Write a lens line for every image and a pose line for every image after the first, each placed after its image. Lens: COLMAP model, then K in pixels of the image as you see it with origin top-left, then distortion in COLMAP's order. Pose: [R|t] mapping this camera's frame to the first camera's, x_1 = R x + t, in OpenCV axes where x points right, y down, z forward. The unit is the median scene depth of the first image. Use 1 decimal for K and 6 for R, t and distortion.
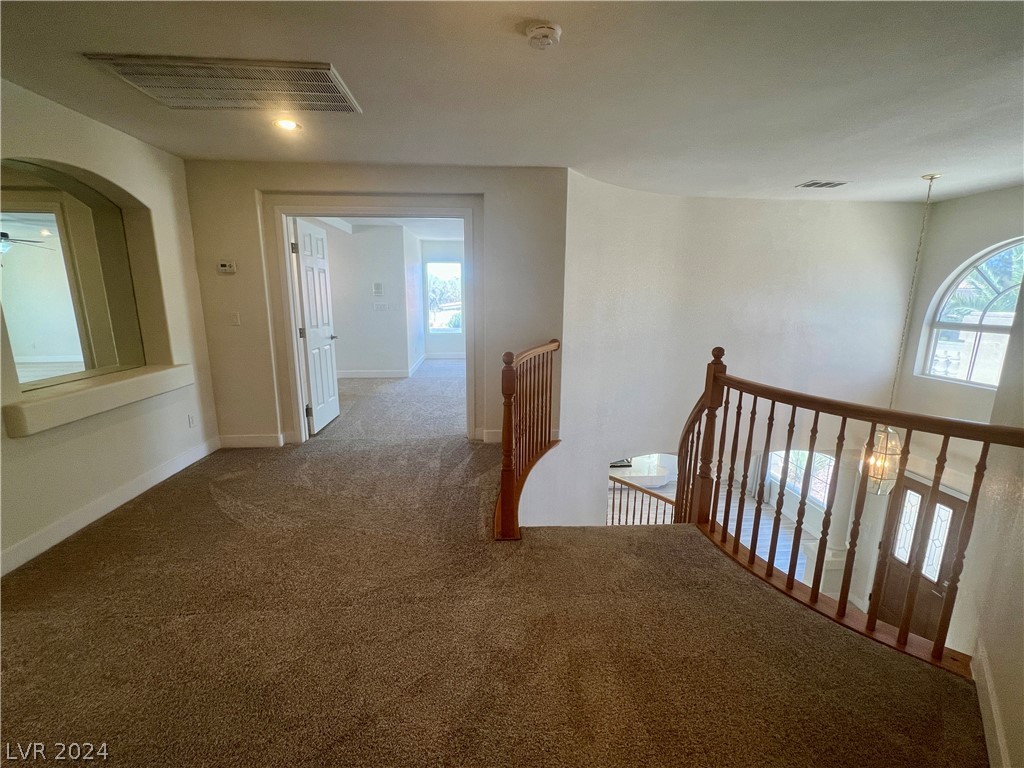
lens RADIAL K [[443.9, 0, 513.3], [0, 443.9, 382.3], [0, 0, 1]] dist [0.001653, 0.000365]
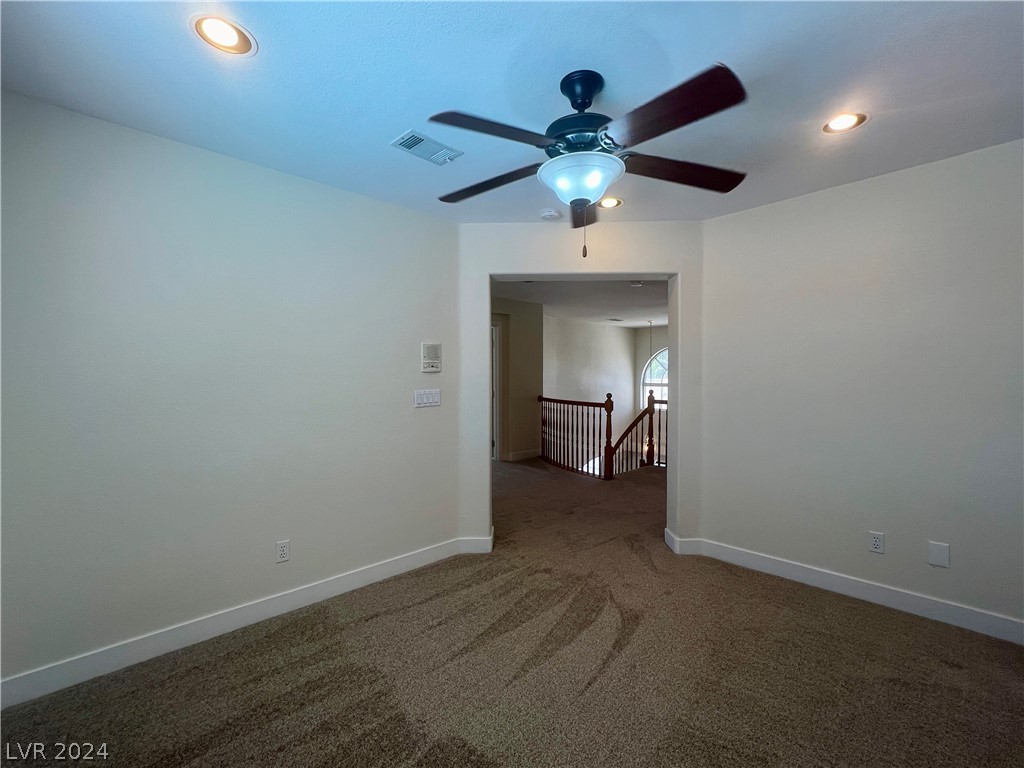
lens RADIAL K [[443.9, 0, 513.3], [0, 443.9, 382.3], [0, 0, 1]] dist [0.001653, 0.000365]
pose [[0.773810, -0.019851, 0.633107, -1.085102], [0.134162, 0.981968, -0.133189, 0.071886], [-0.619047, 0.188002, 0.762520, -0.279063]]
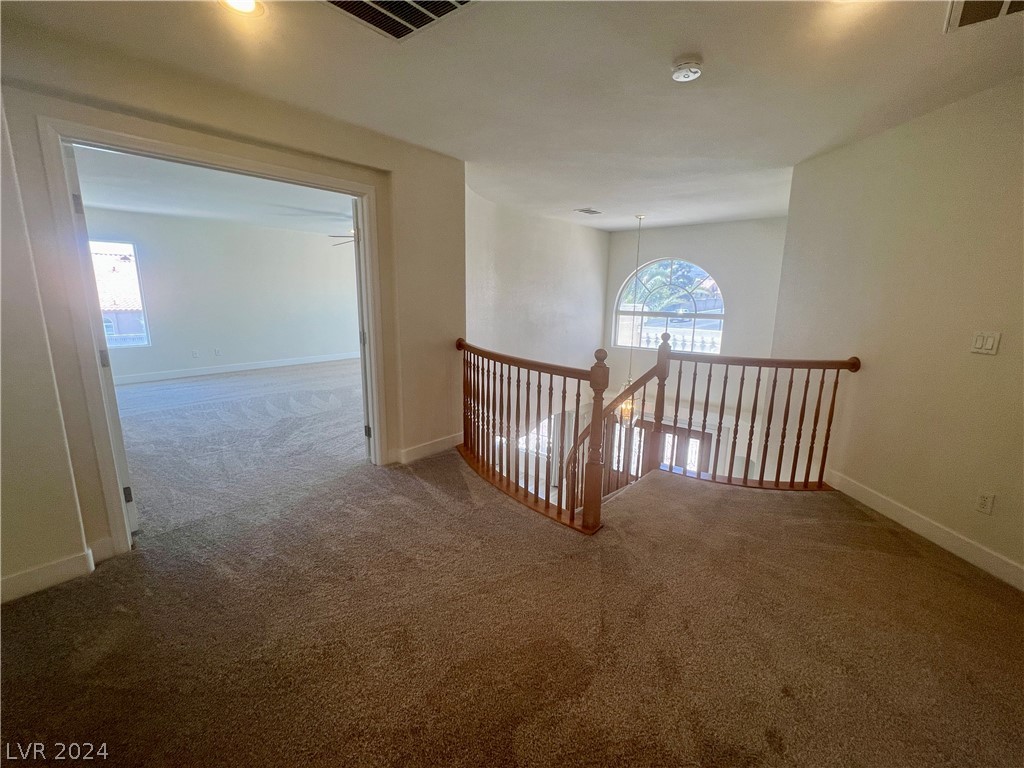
lens RADIAL K [[443.9, 0, 513.3], [0, 443.9, 382.3], [0, 0, 1]] dist [0.001653, 0.000365]
pose [[0.693934, -0.139064, 0.706482, -0.512756], [0.135458, 0.988867, 0.061596, -0.045541], [-0.707183, 0.052955, 0.705045, 0.243250]]
